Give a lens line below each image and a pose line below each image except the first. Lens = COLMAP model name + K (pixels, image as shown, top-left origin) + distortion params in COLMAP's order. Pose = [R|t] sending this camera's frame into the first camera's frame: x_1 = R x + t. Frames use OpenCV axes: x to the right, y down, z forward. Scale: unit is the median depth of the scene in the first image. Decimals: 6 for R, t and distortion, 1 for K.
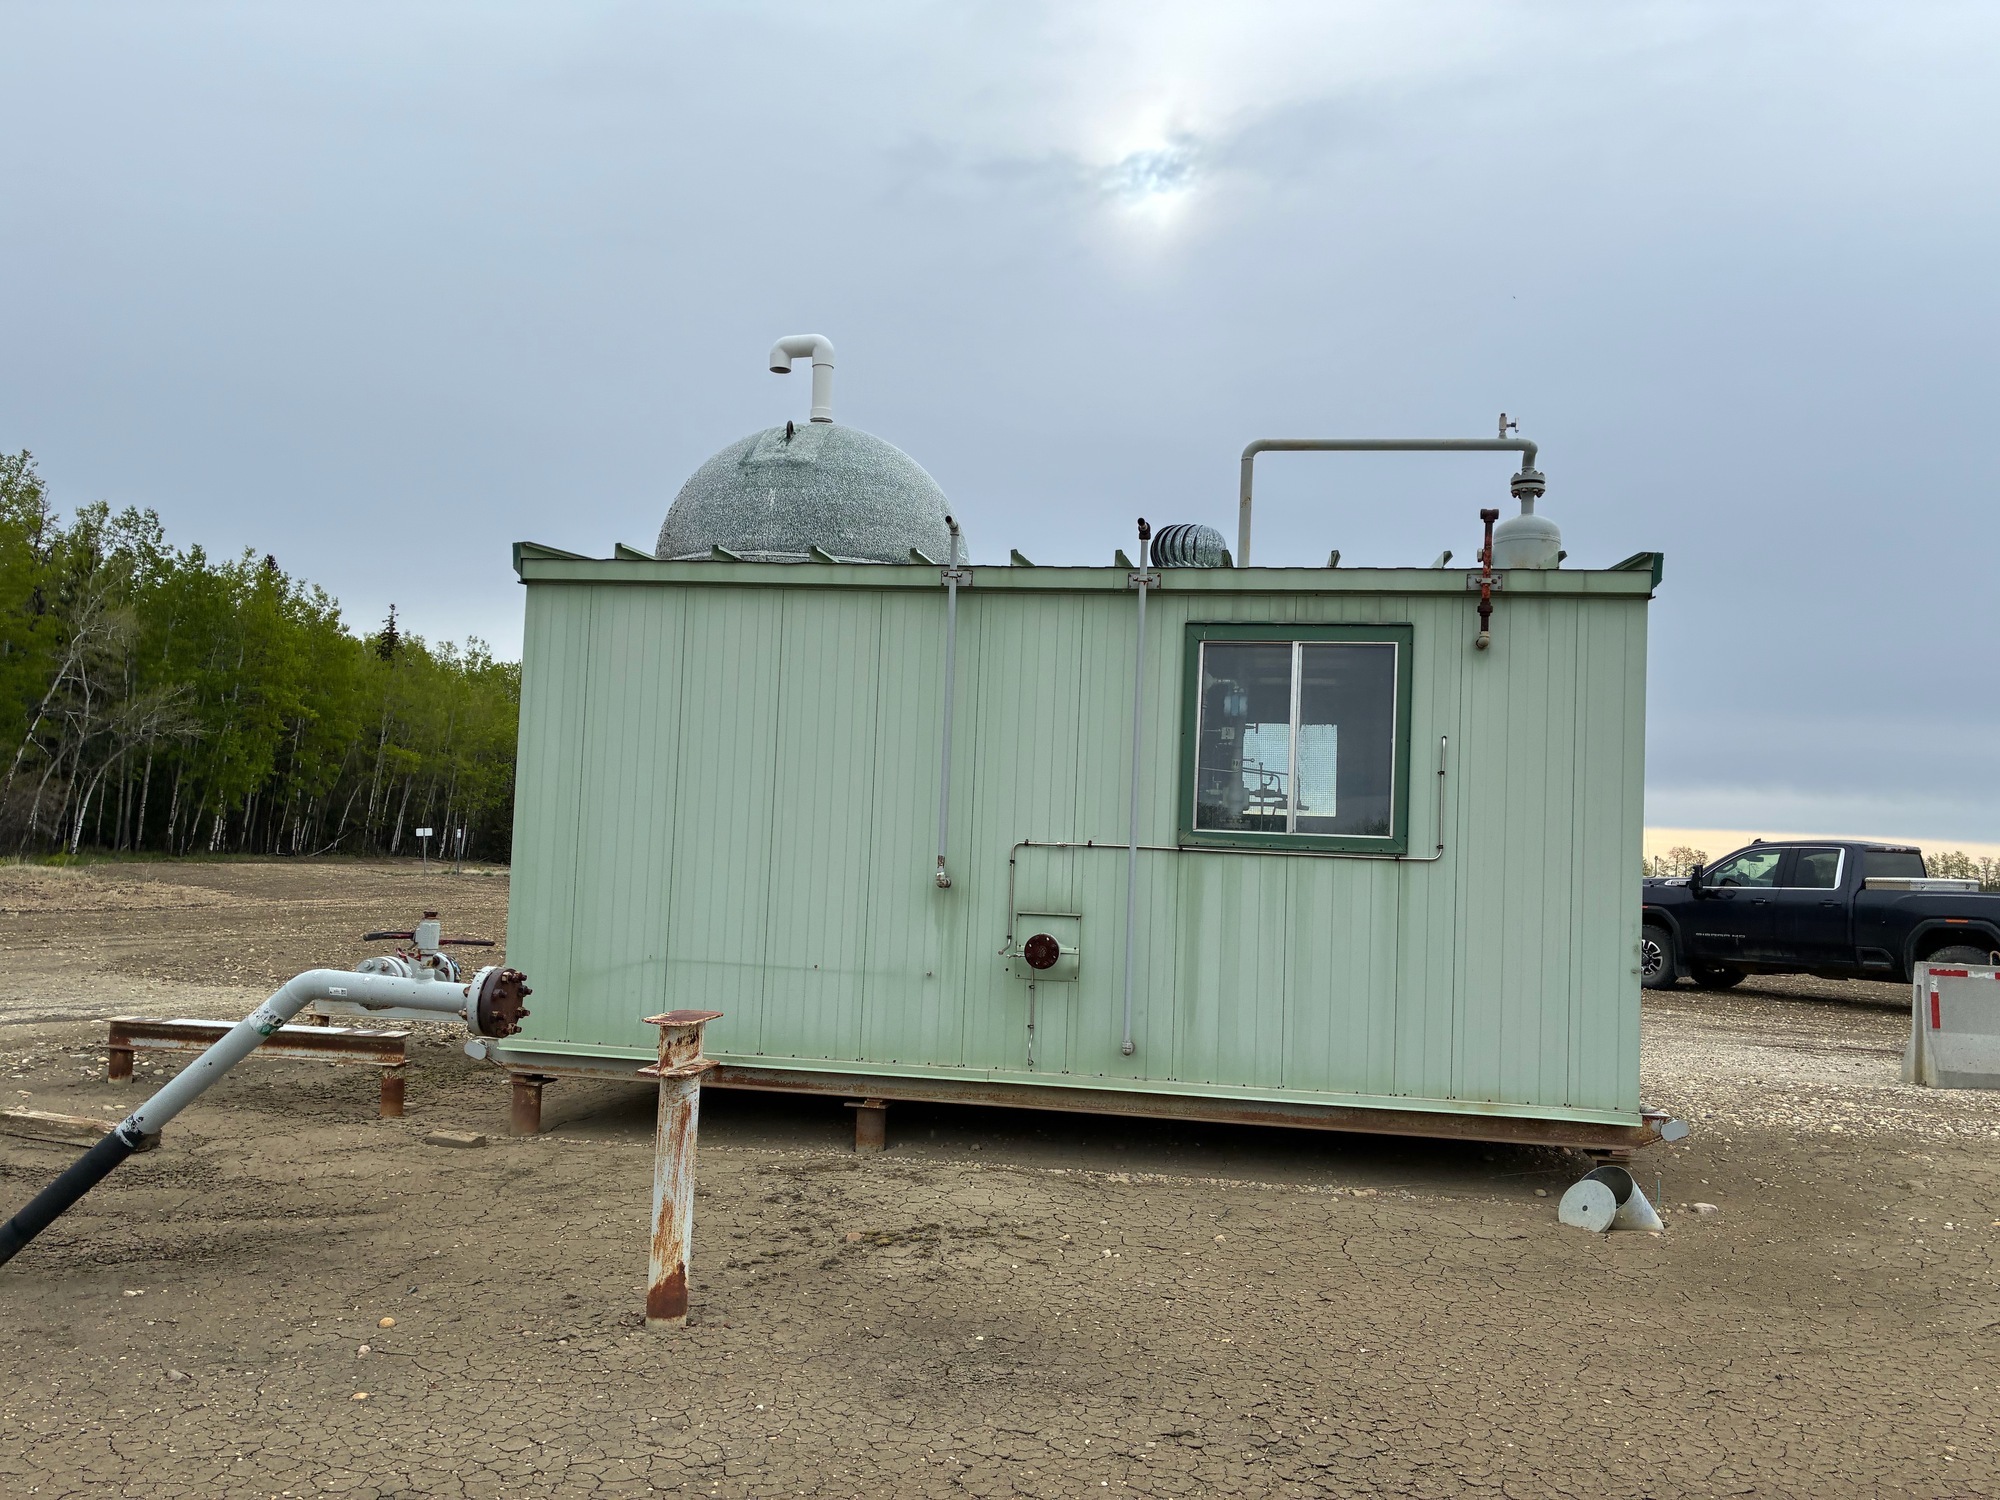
lens RADIAL K [[1527.7, 0, 1026.4], [0, 1527.7, 758.3], [0, 0, 1]] dist [0.066110, -0.096017]
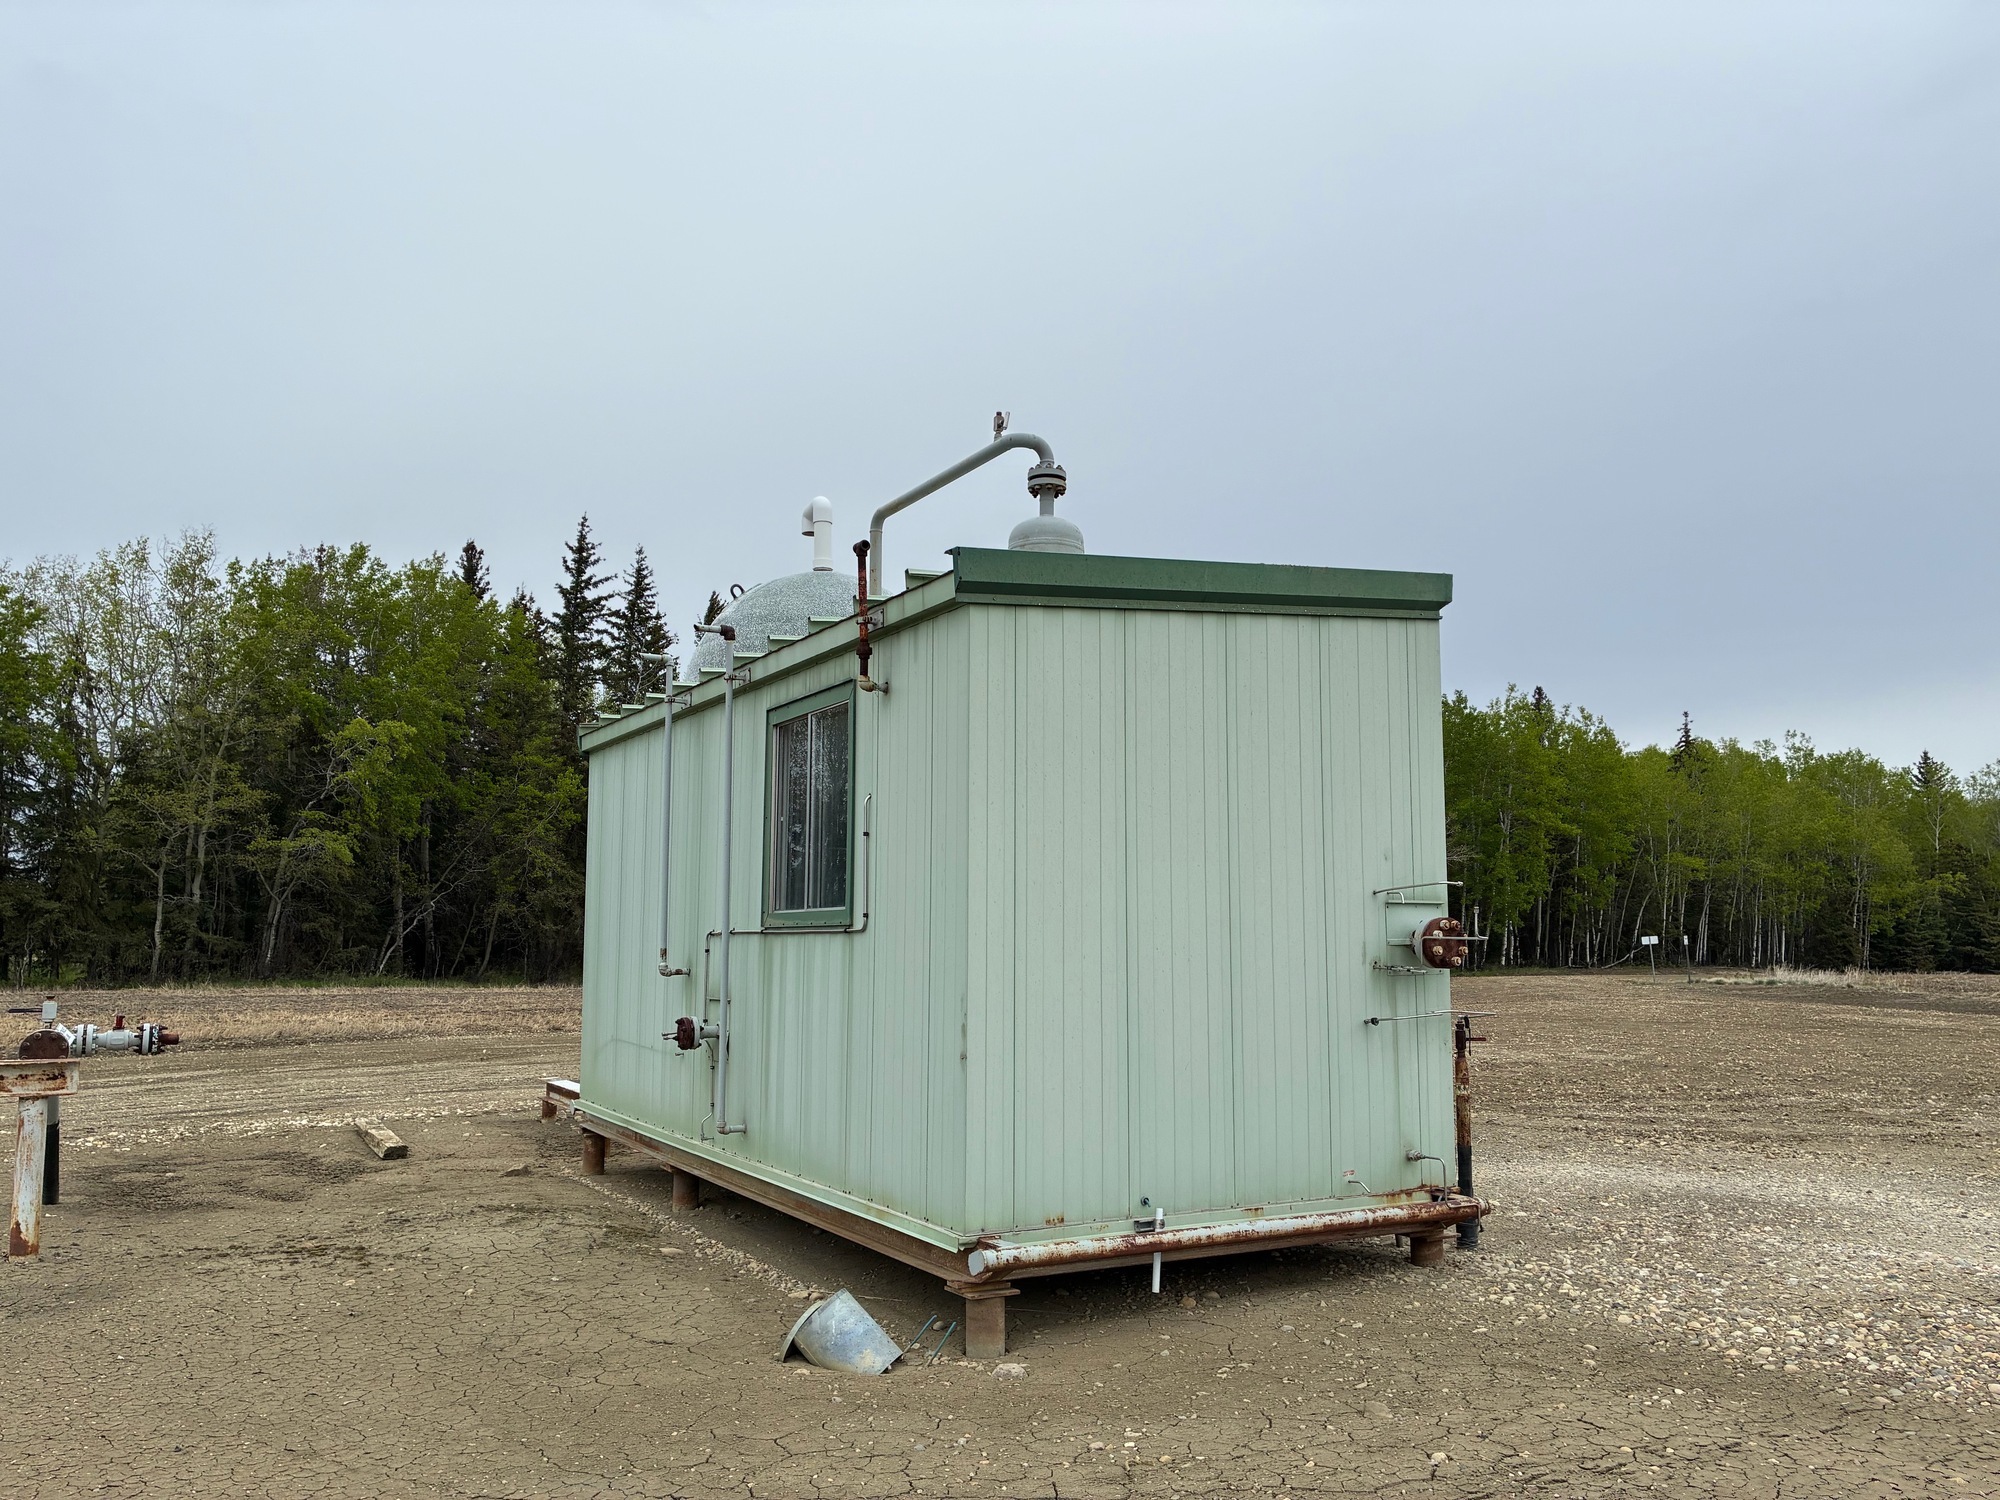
lens RADIAL K [[1527.7, 0, 1026.4], [0, 1527.7, 758.3], [0, 0, 1]] dist [0.066110, -0.096017]
pose [[0.629706, -0.132960, -0.765370, 0.101351], [0.077080, 0.991076, -0.108752, 0.006982], [0.773000, 0.009487, 0.634335, 0.048955]]
